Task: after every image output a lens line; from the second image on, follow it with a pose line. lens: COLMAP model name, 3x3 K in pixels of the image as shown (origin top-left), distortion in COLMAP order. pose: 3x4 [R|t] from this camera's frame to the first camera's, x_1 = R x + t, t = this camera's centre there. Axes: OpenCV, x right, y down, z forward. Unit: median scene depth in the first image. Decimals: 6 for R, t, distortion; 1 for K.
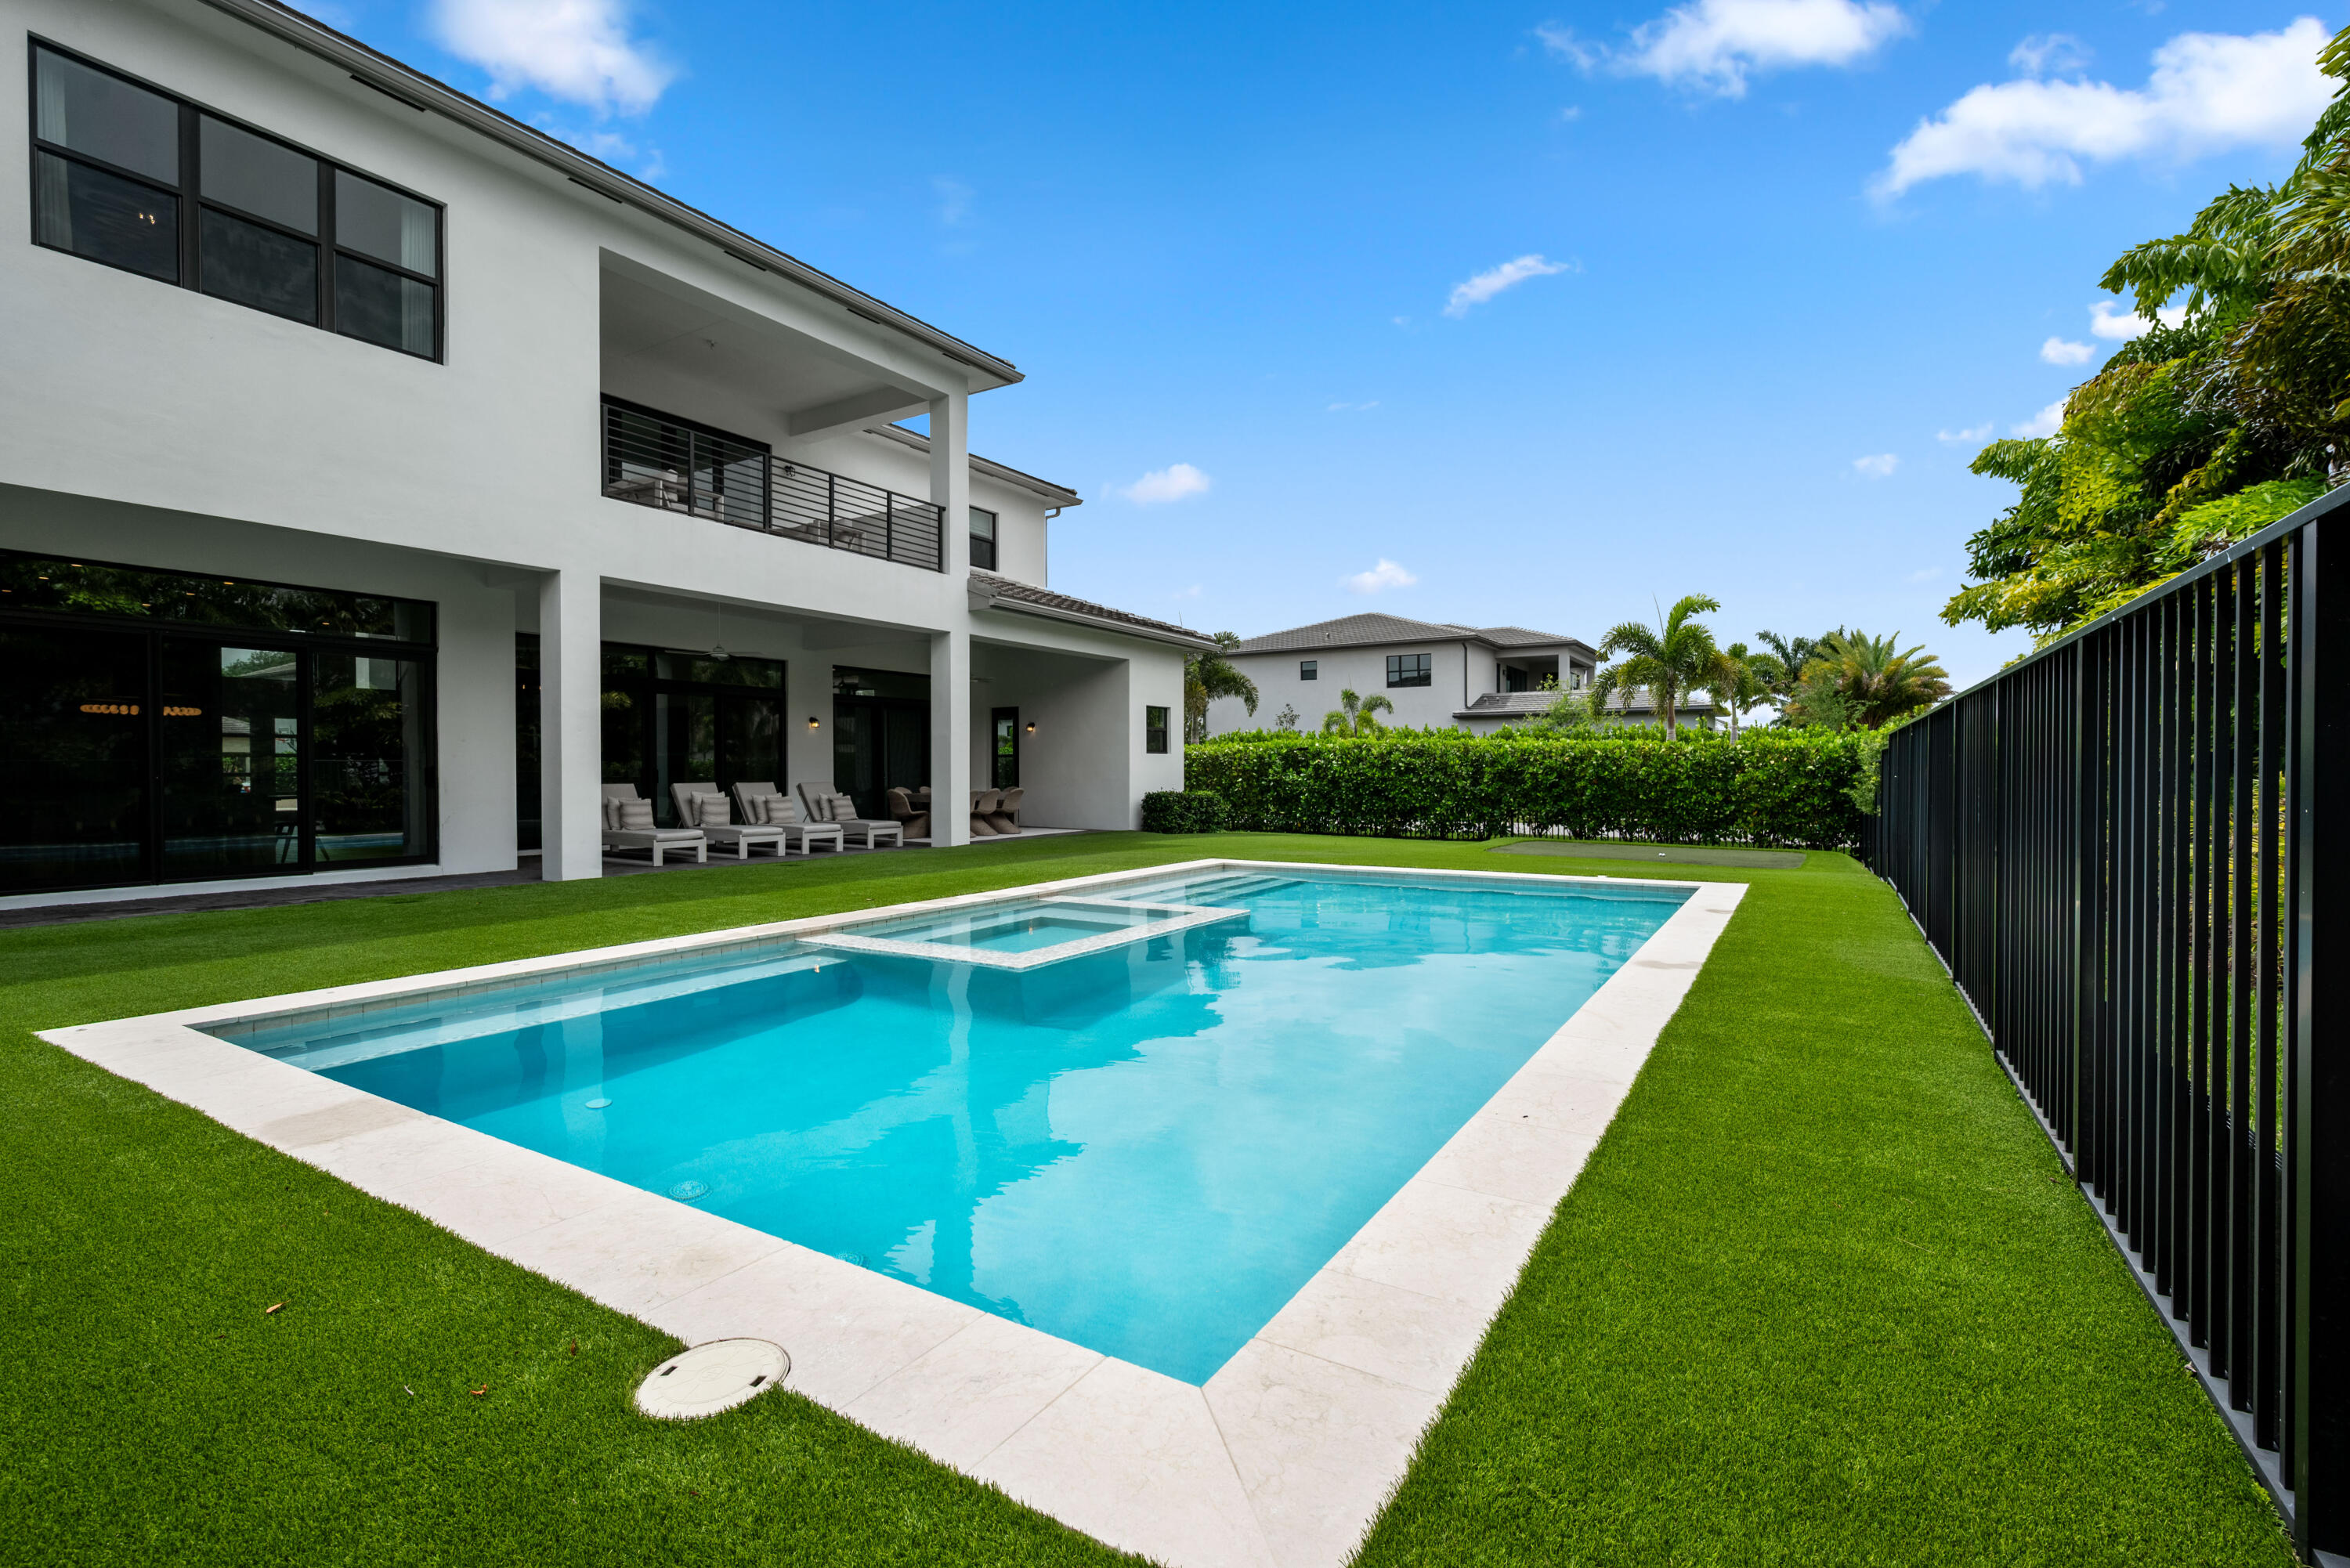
lens RADIAL K [[1035.6, 0, 1184.6], [0, 1035.6, 781.5], [0, 0, 1]] dist [0.000531, -0.000334]
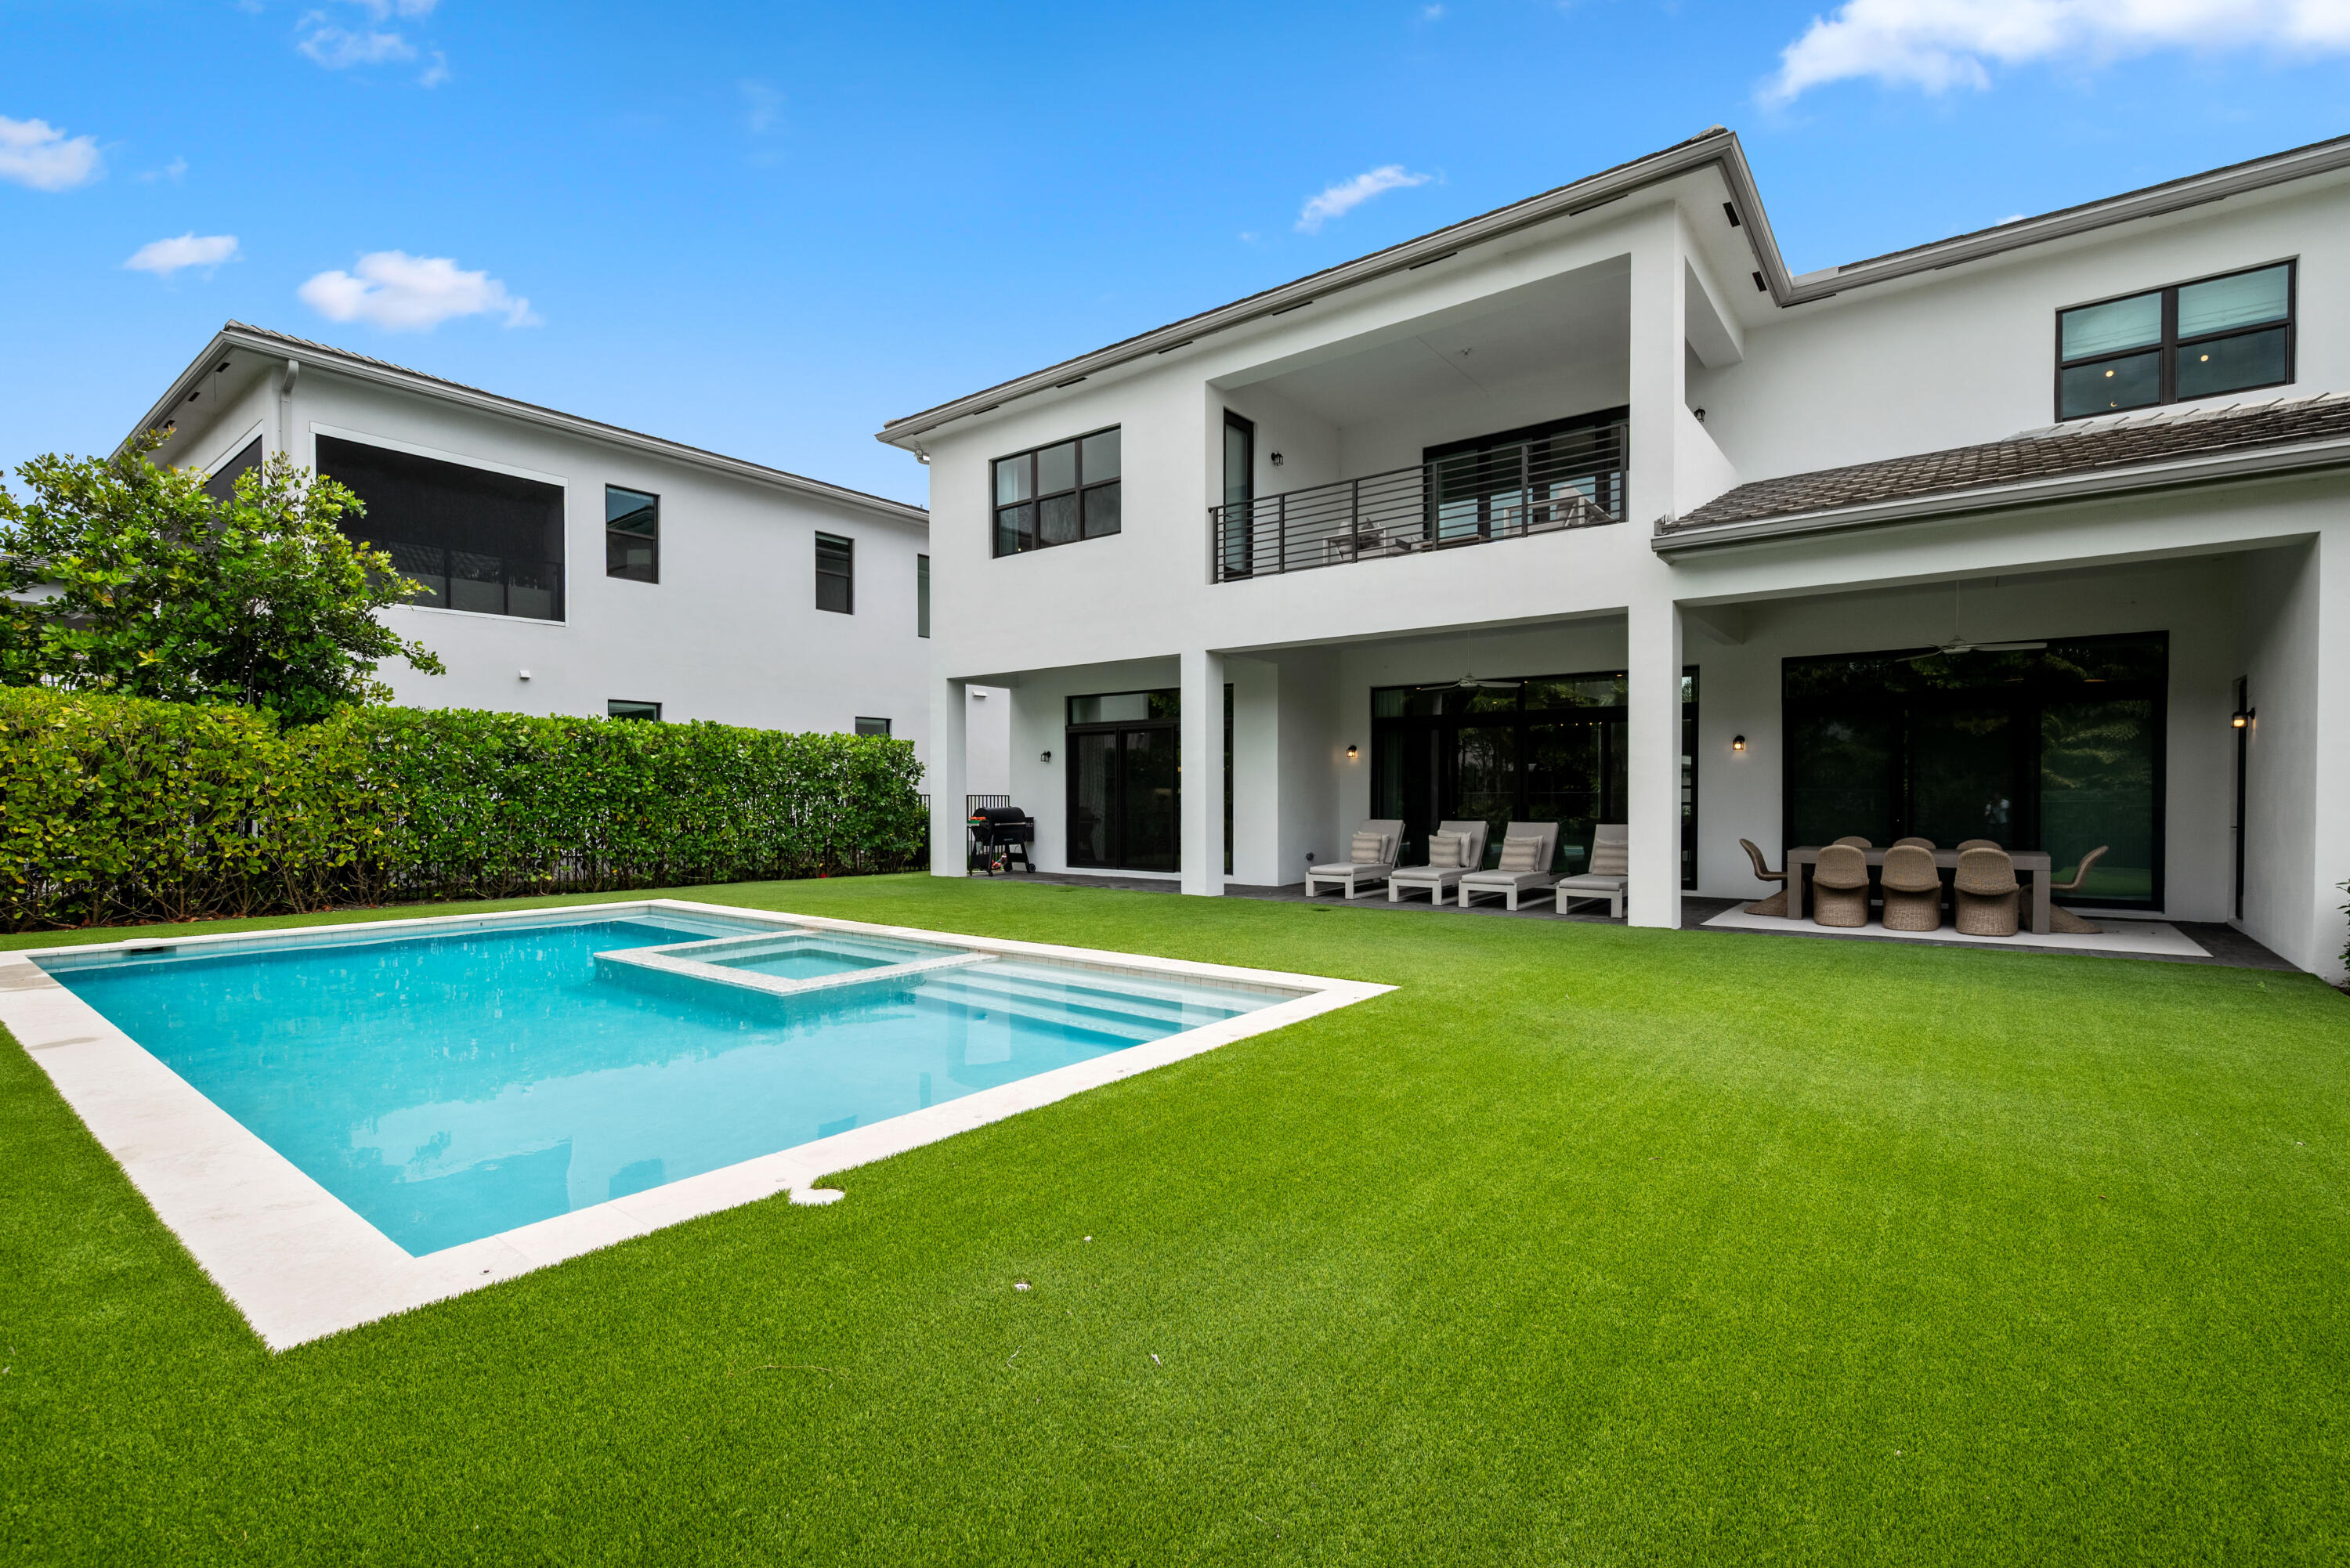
lens RADIAL K [[1035.6, 0, 1174.0], [0, 1035.6, 806.8], [0, 0, 1]] dist [0.000531, -0.000334]
pose [[-0.102021, 0.009402, -0.994738, 0.418288], [-0.010852, 0.999885, 0.010564, -0.015616], [0.994723, 0.011873, -0.101908, 0.688514]]
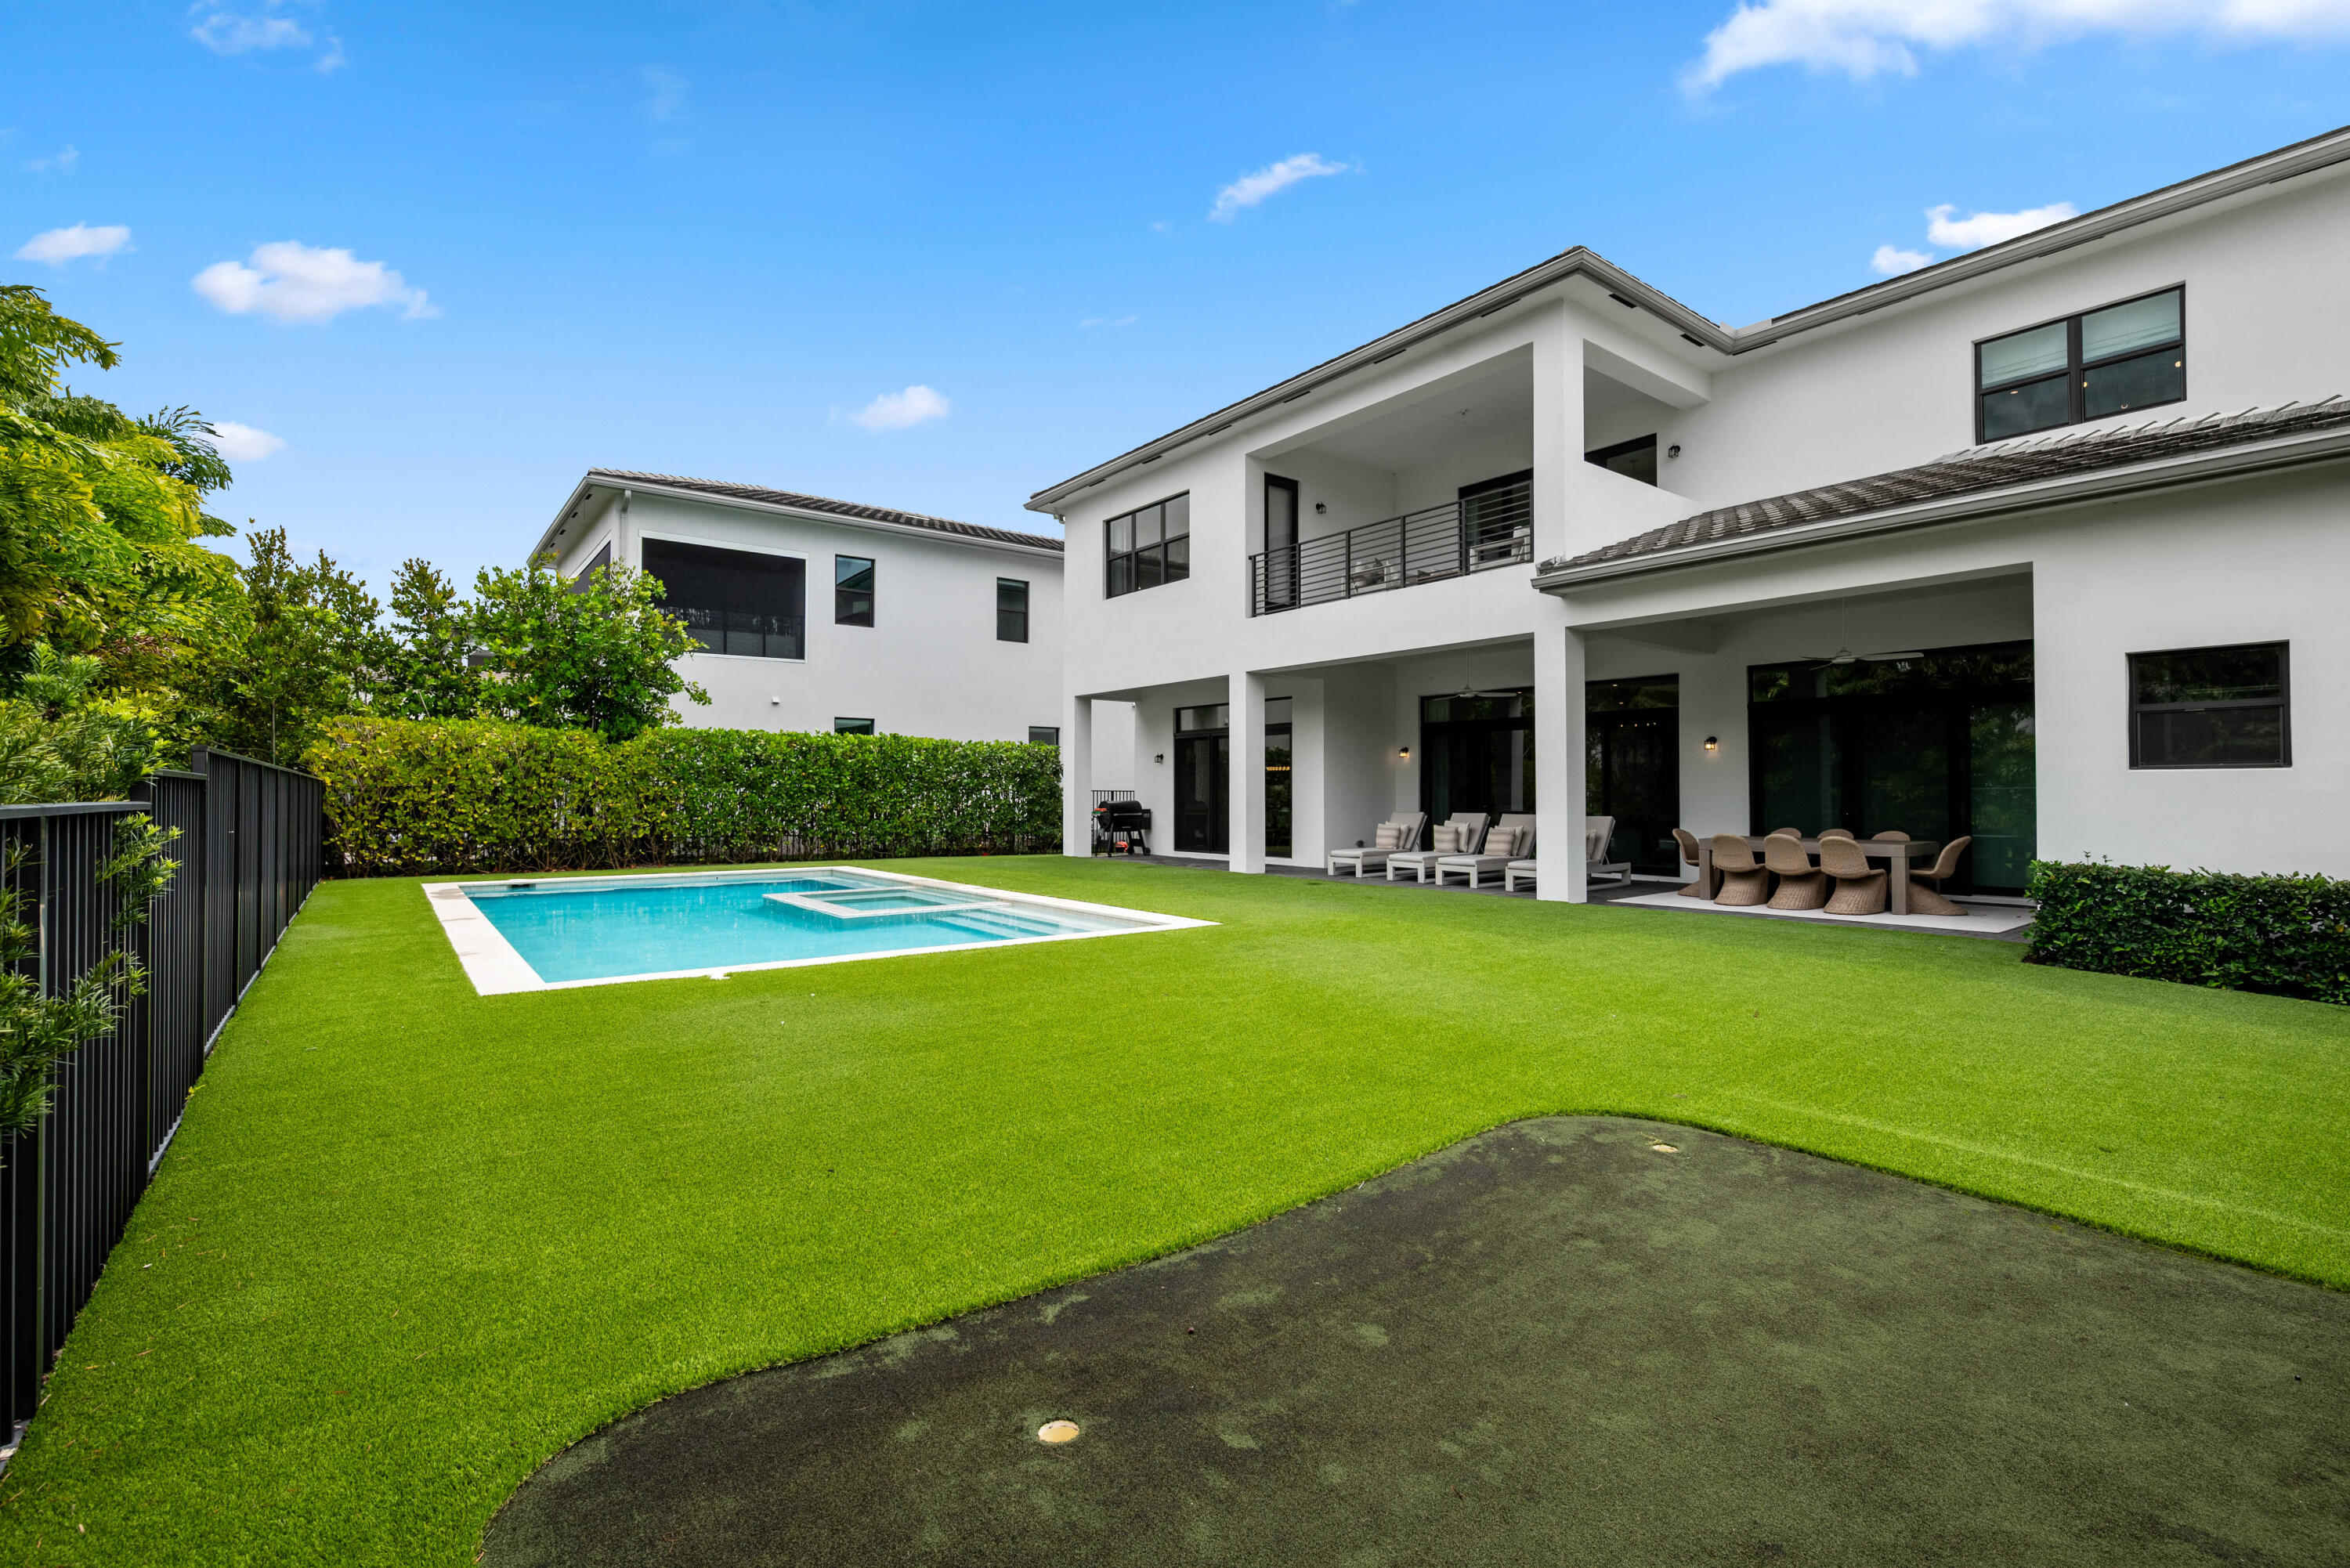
lens RADIAL K [[1035.6, 0, 1187.7], [0, 1035.6, 771.5], [0, 0, 1]] dist [0.000531, -0.000334]
pose [[-0.346102, -0.021856, -0.937942, 0.549577], [-0.012503, 0.999747, -0.018683, -0.015170], [0.938113, 0.005261, -0.346288, 0.910565]]
